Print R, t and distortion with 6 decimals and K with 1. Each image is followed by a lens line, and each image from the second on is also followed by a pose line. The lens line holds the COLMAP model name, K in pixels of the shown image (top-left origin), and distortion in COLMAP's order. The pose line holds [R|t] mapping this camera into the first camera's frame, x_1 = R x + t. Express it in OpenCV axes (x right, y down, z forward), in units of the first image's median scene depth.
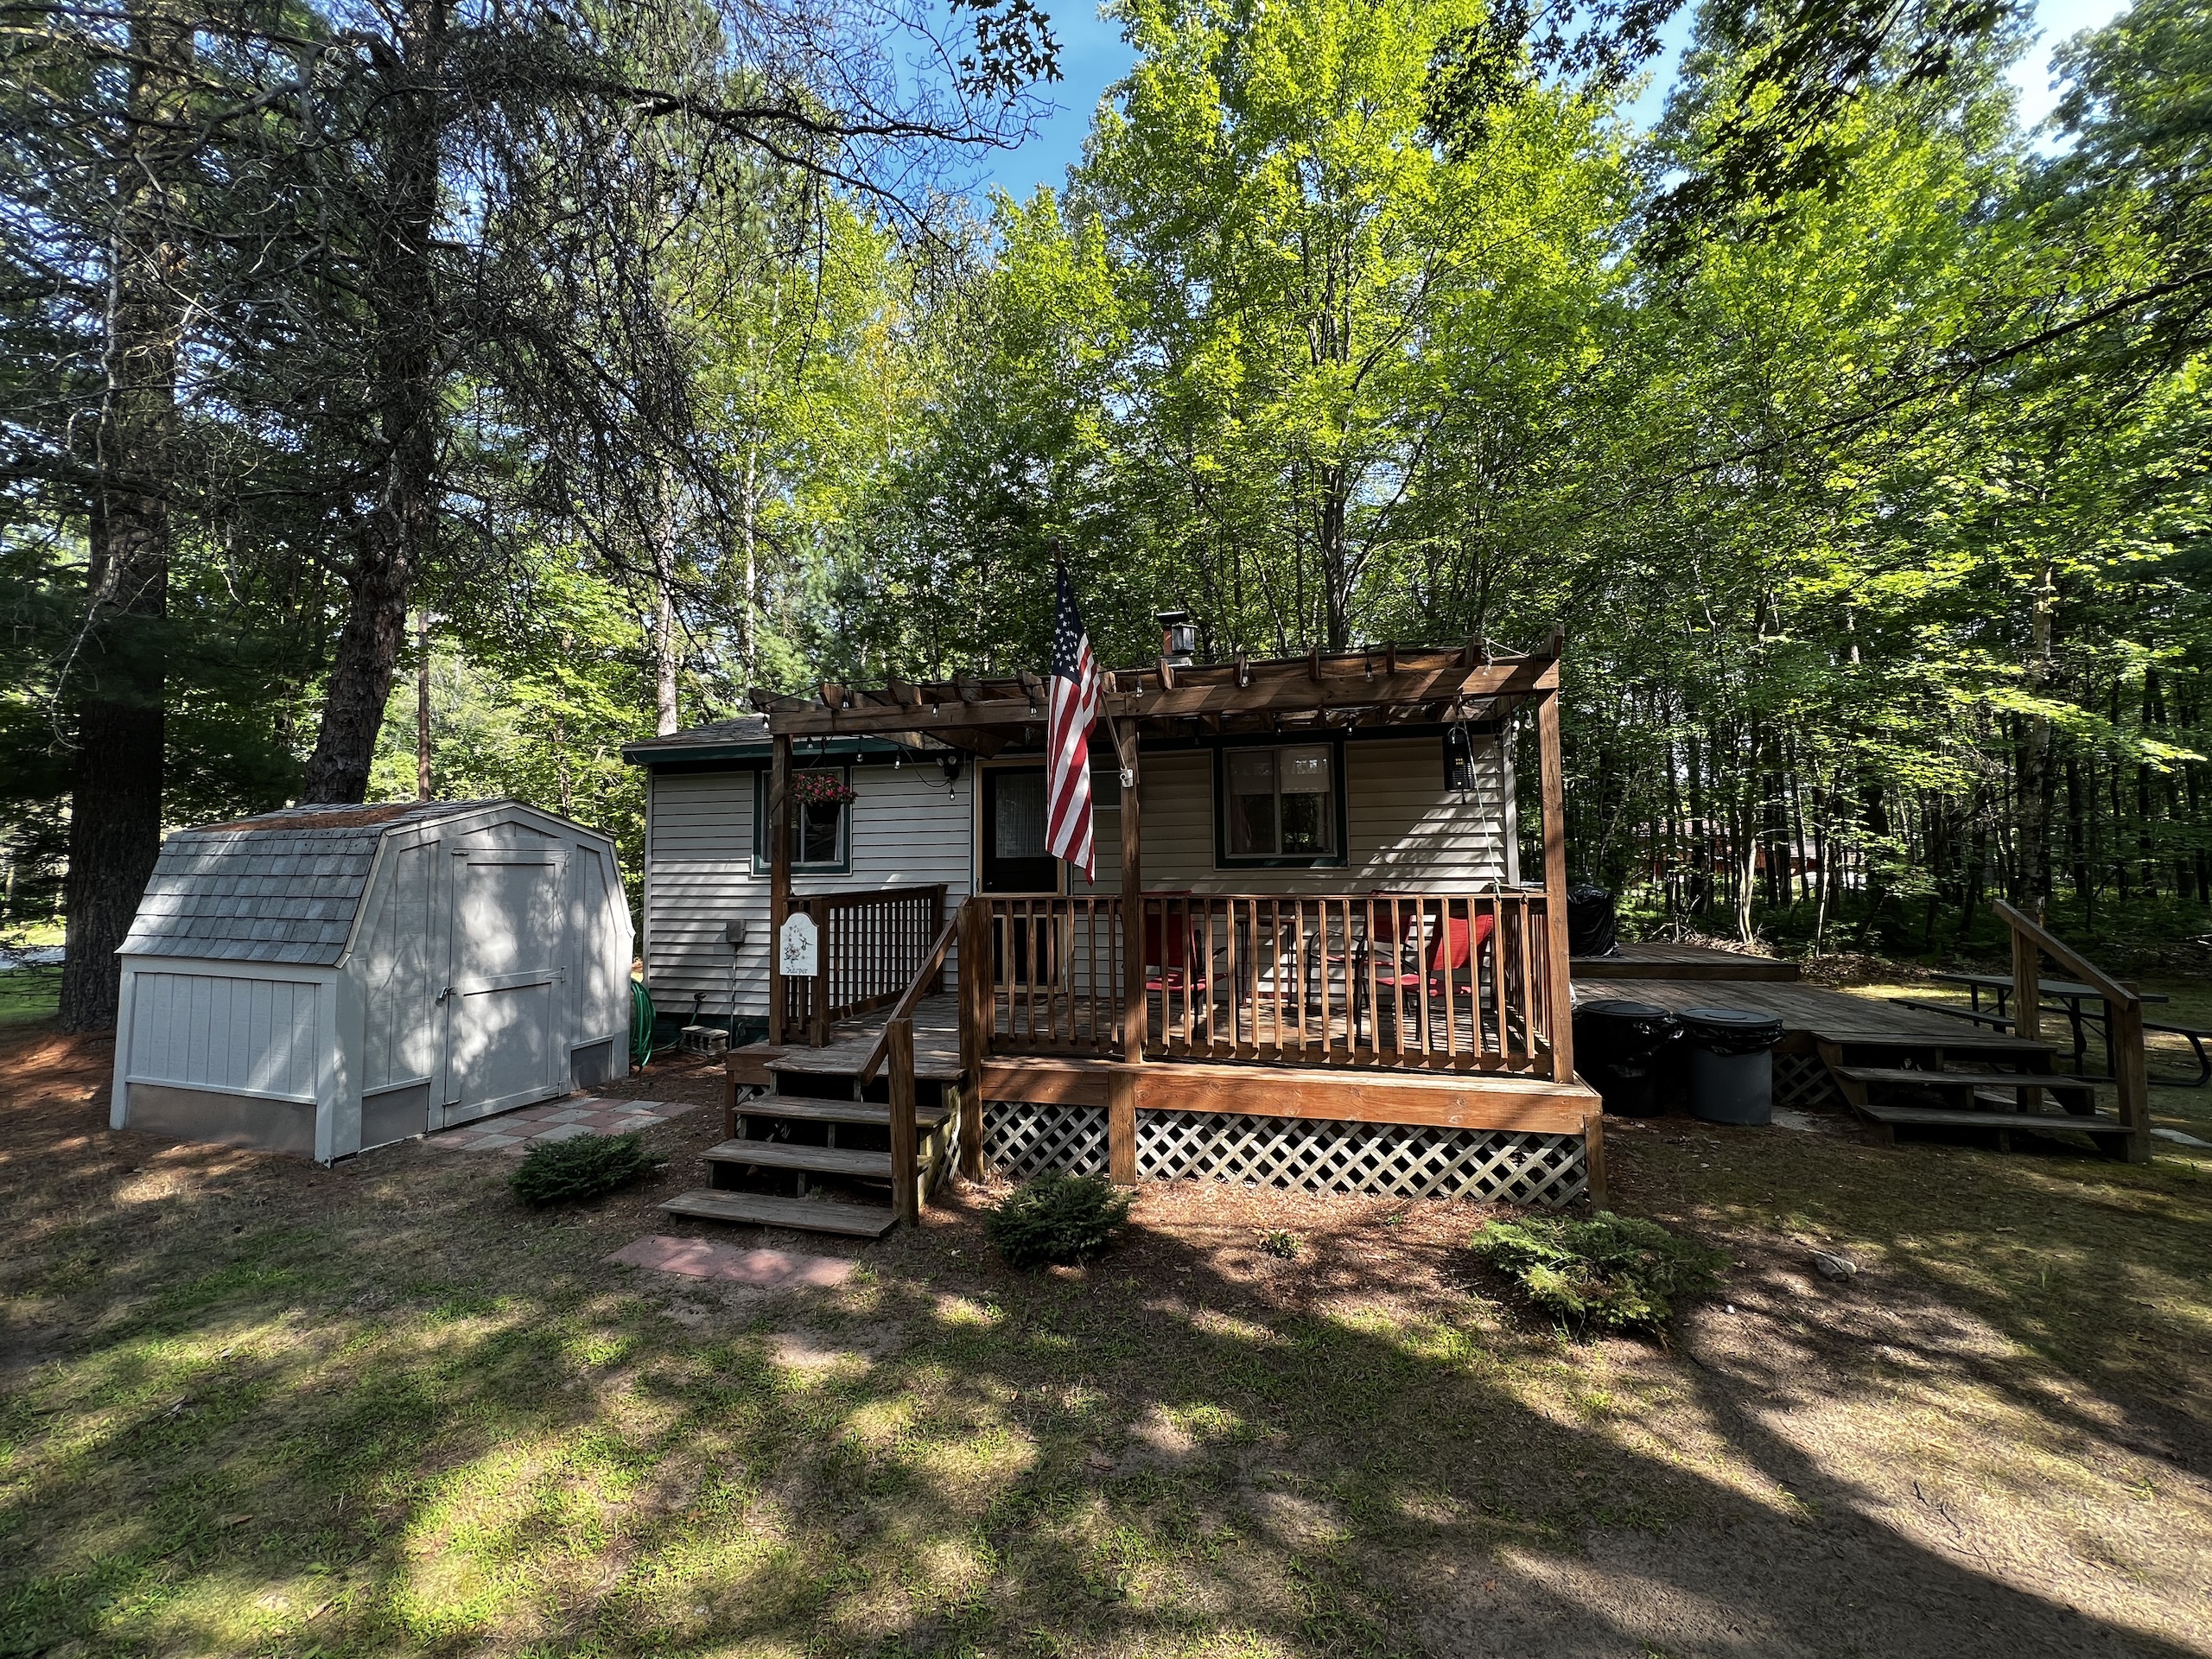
lens RADIAL K [[870.6, 0, 1114.7], [0, 870.6, 824.4], [0, 0, 1]] dist [-0.005318, 0.001436]
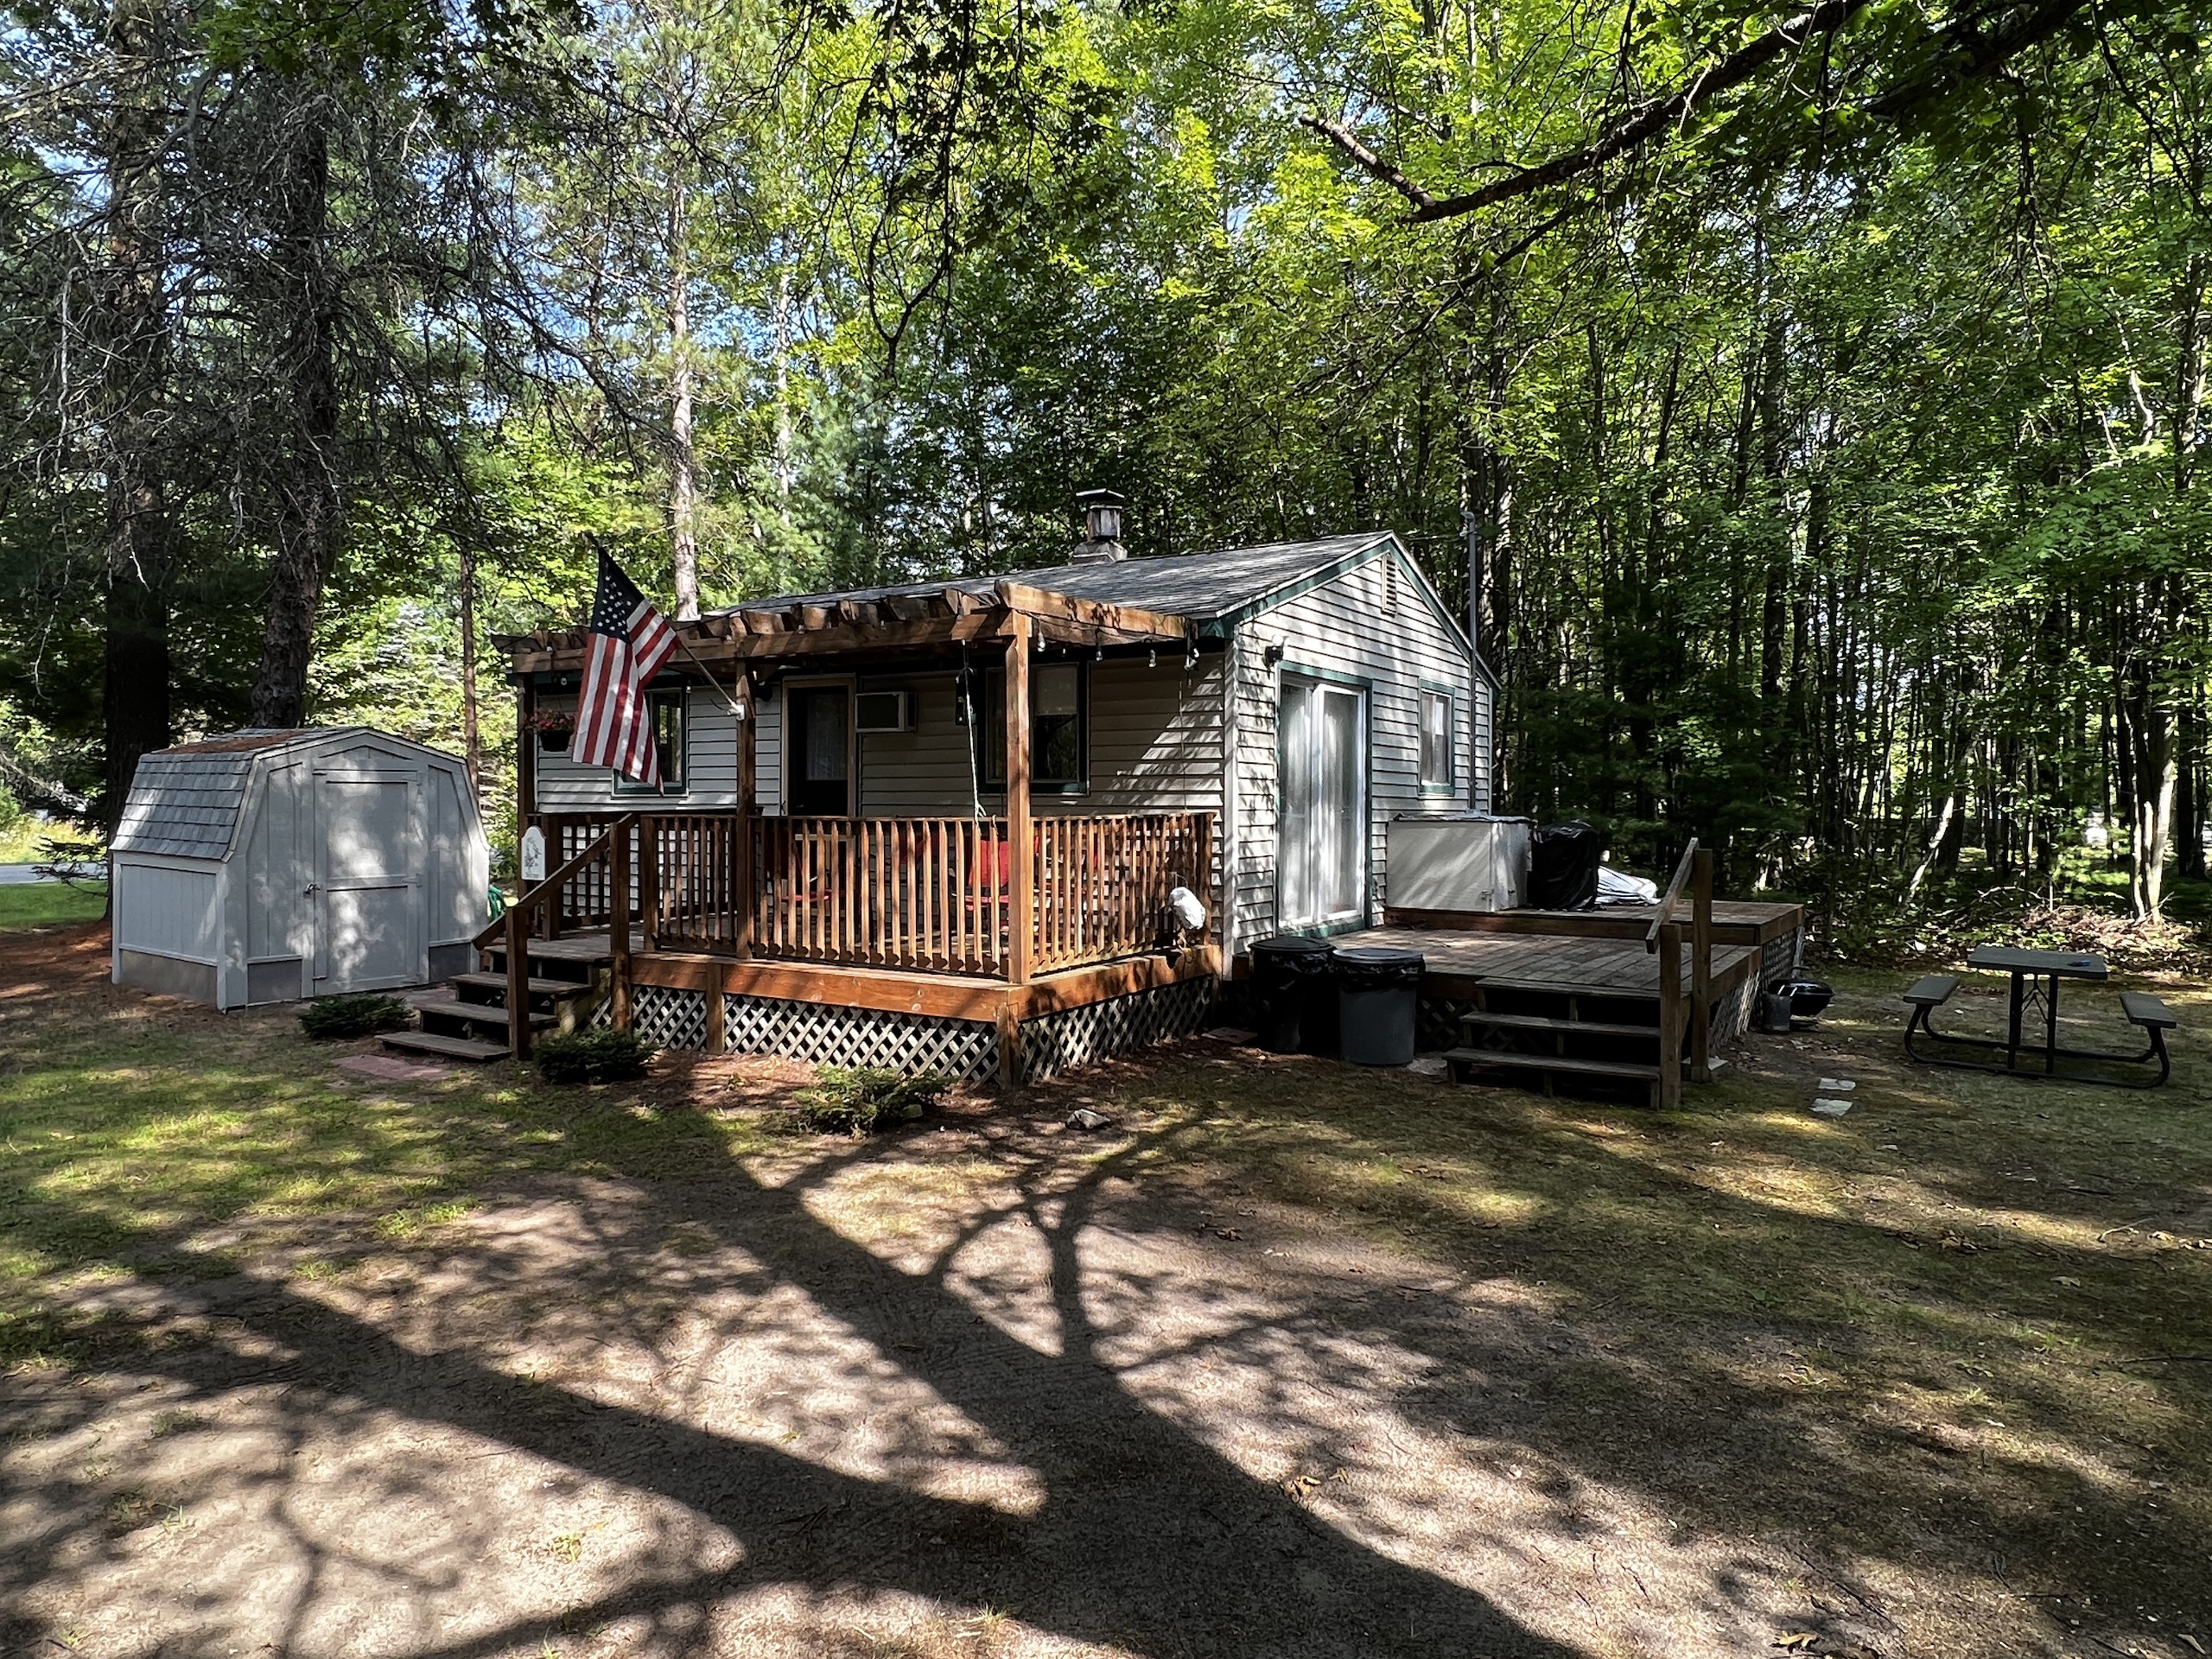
lens RADIAL K [[1357.9, 0, 1098.8], [0, 1357.9, 822.4], [0, 0, 1]] dist [0.006942, 0.000729]
pose [[0.956442, 0.018208, -0.291353, 1.177711], [0.003621, 0.997236, 0.074210, -0.048390], [0.291899, -0.072033, 0.953733, -0.682964]]
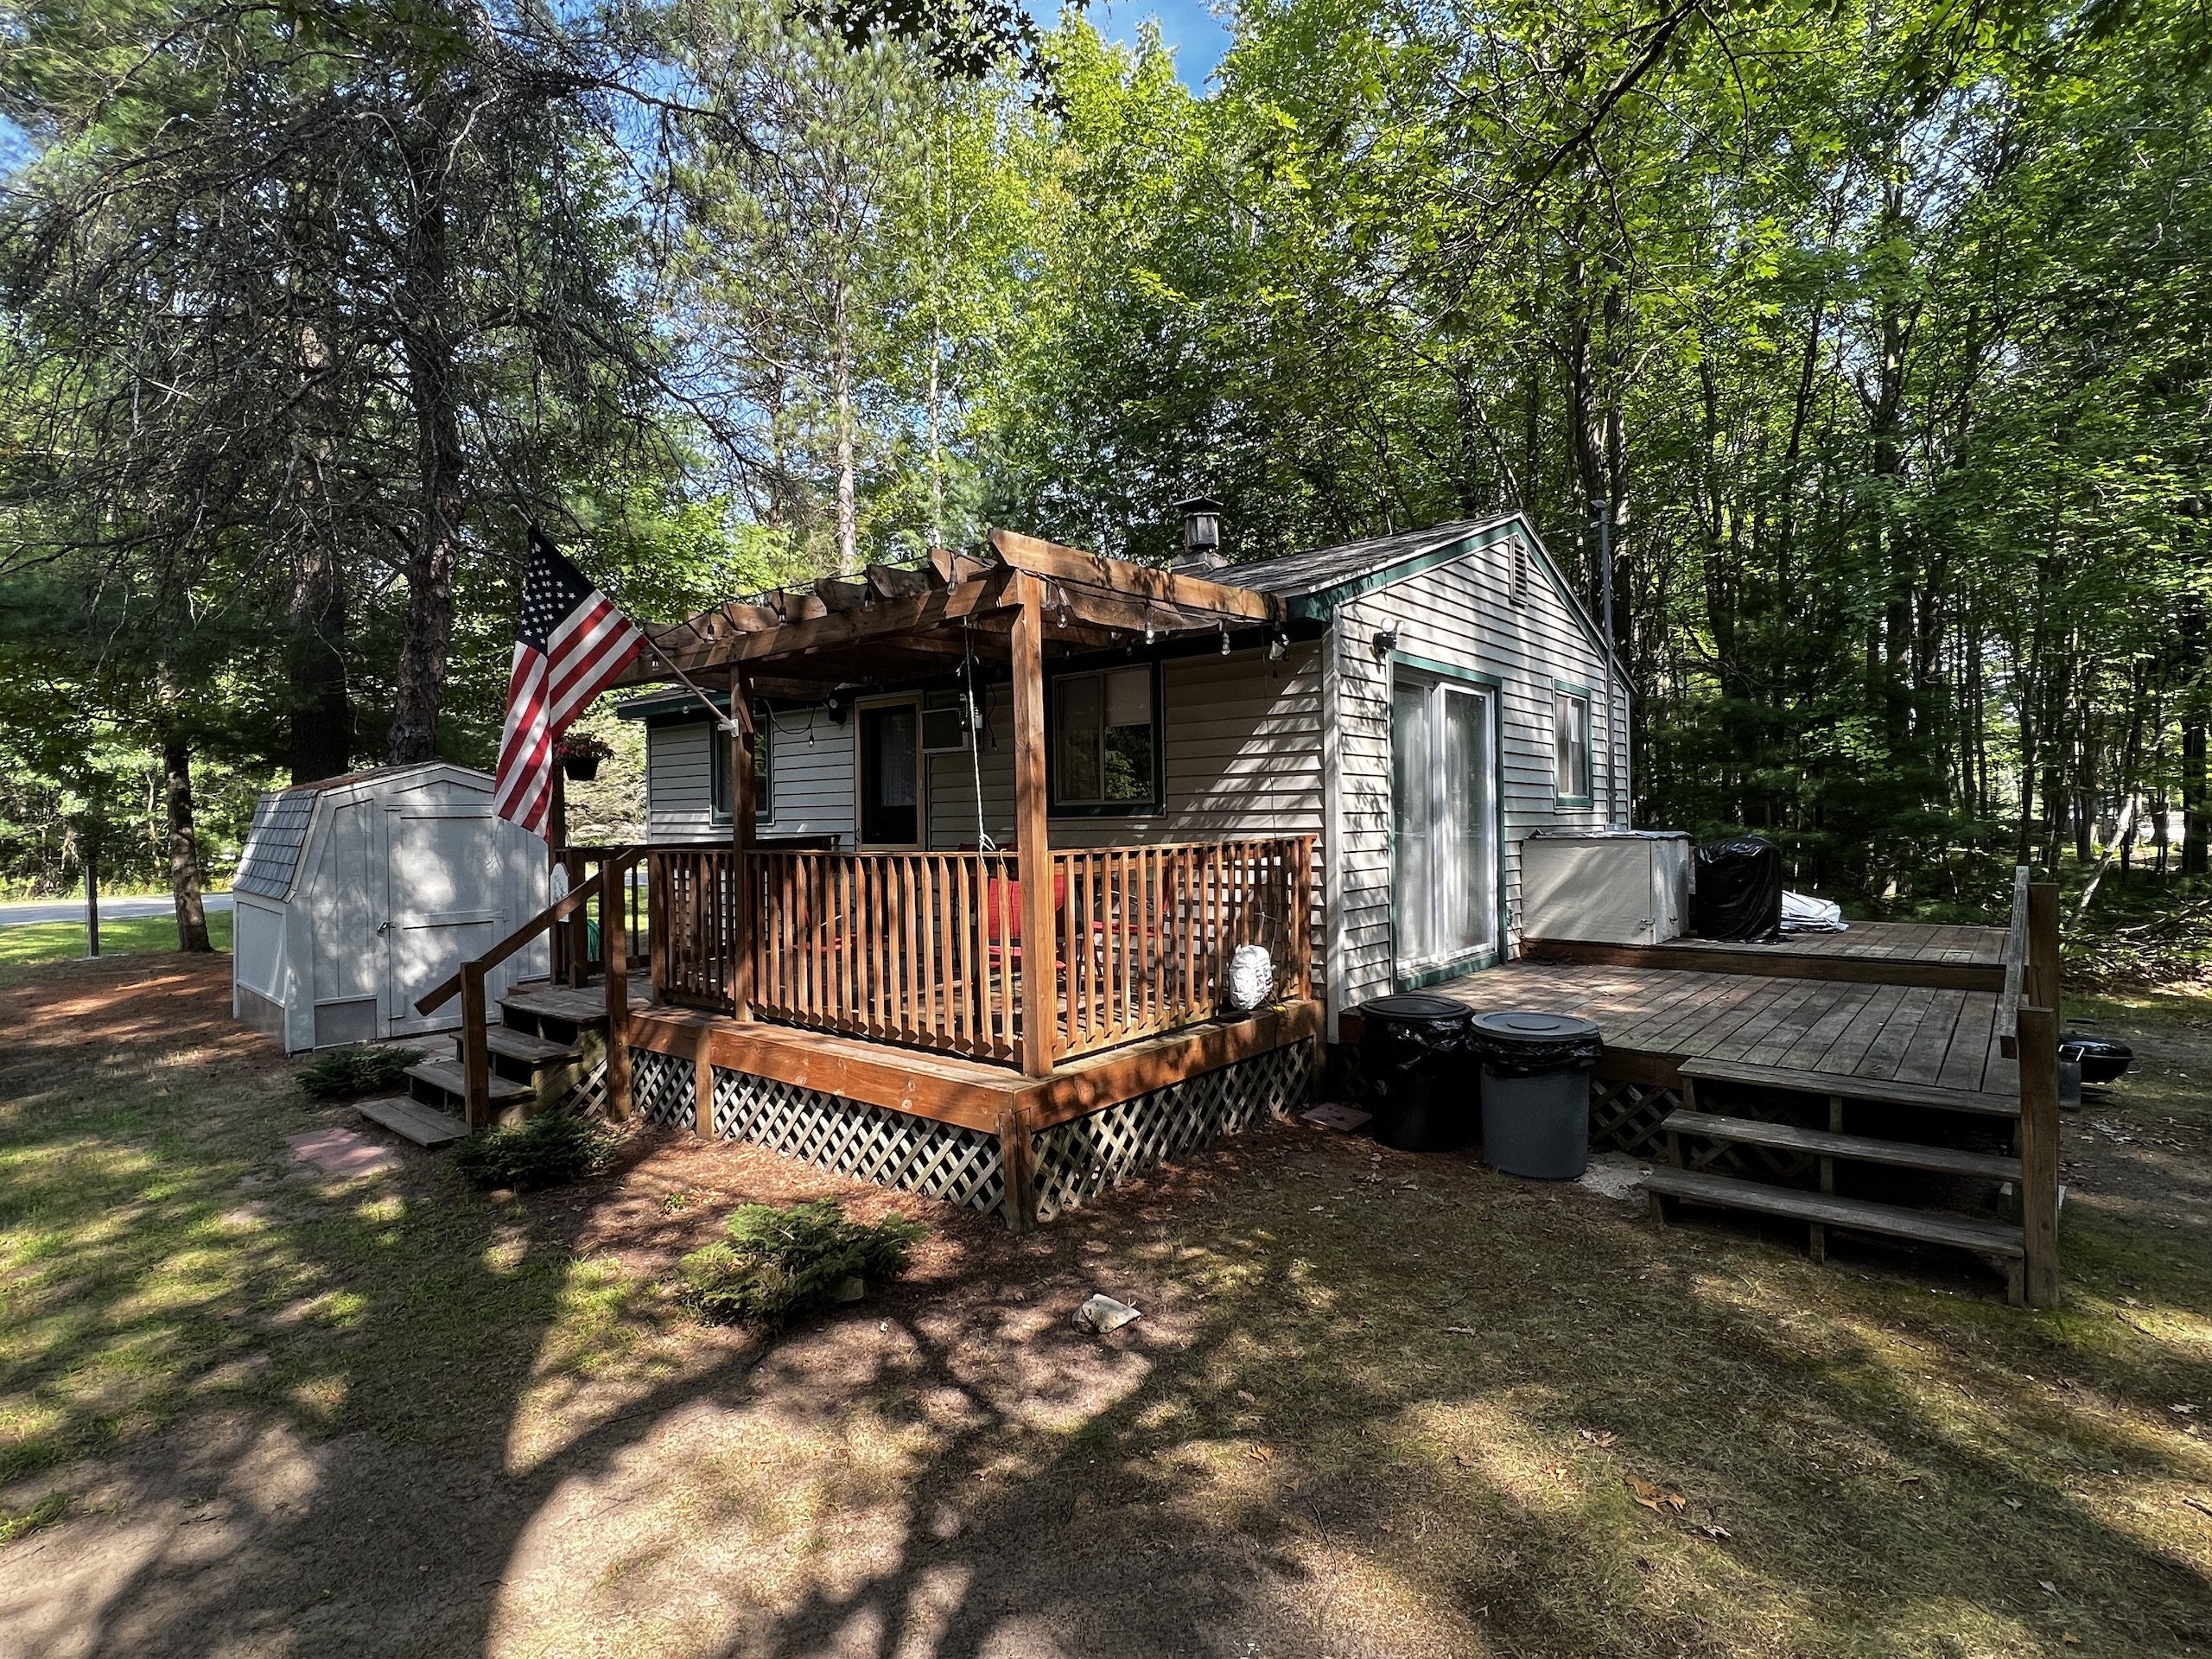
lens RADIAL K [[1069.2, 0, 1116.4], [0, 1069.2, 817.8], [0, 0, 1]] dist [0.003688, -0.001075]
pose [[0.912796, -0.004625, -0.408390, 1.052504], [0.029286, 0.998103, 0.054153, -0.007387], [0.407365, -0.061390, 0.911200, 0.103642]]
